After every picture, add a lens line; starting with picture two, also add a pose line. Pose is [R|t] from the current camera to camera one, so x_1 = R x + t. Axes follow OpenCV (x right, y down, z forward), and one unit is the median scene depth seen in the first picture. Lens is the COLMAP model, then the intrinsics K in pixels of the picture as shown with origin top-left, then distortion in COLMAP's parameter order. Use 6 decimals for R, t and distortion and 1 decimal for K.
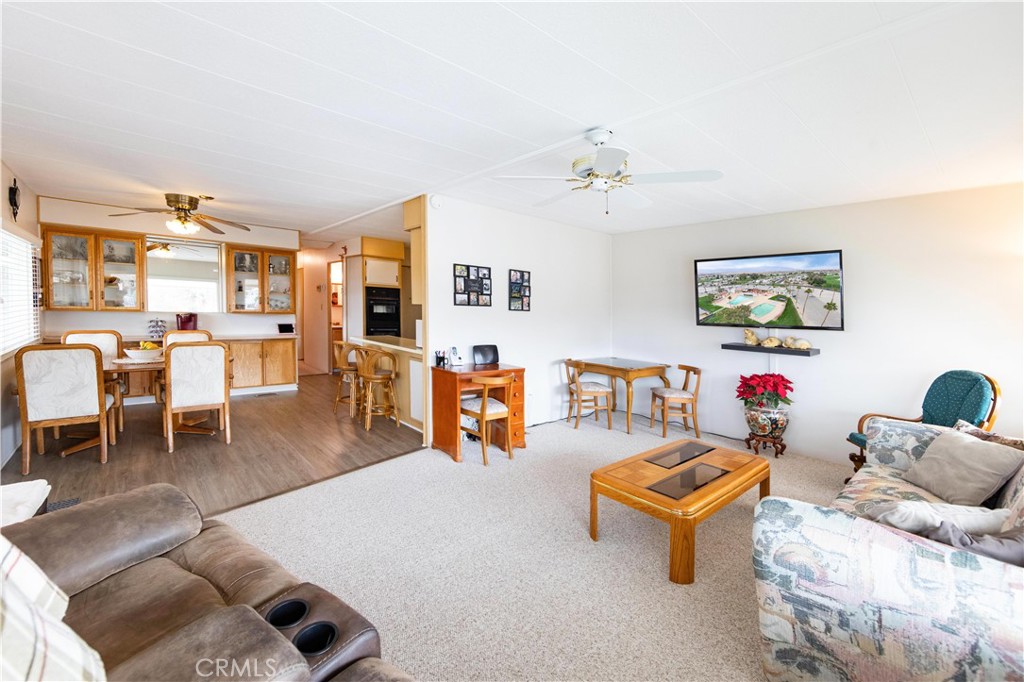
lens RADIAL K [[432.0, 0, 509.1], [0, 432.0, 326.8], [0, 0, 1]] dist [-0.000239, -0.000090]
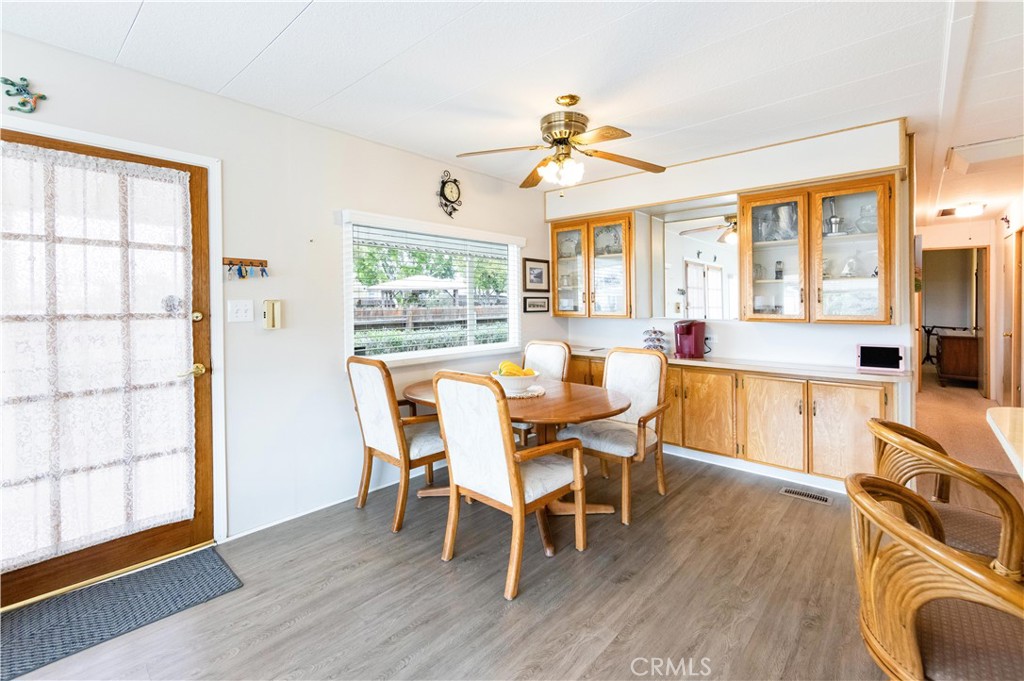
lens RADIAL K [[432.0, 0, 509.1], [0, 432.0, 326.3], [0, 0, 1]] dist [-0.000239, -0.000090]
pose [[0.111755, 0.014051, -0.993636, -0.131014], [-0.042624, 0.999048, 0.009333, -0.017147], [0.992821, 0.041310, 0.112247, 0.626644]]
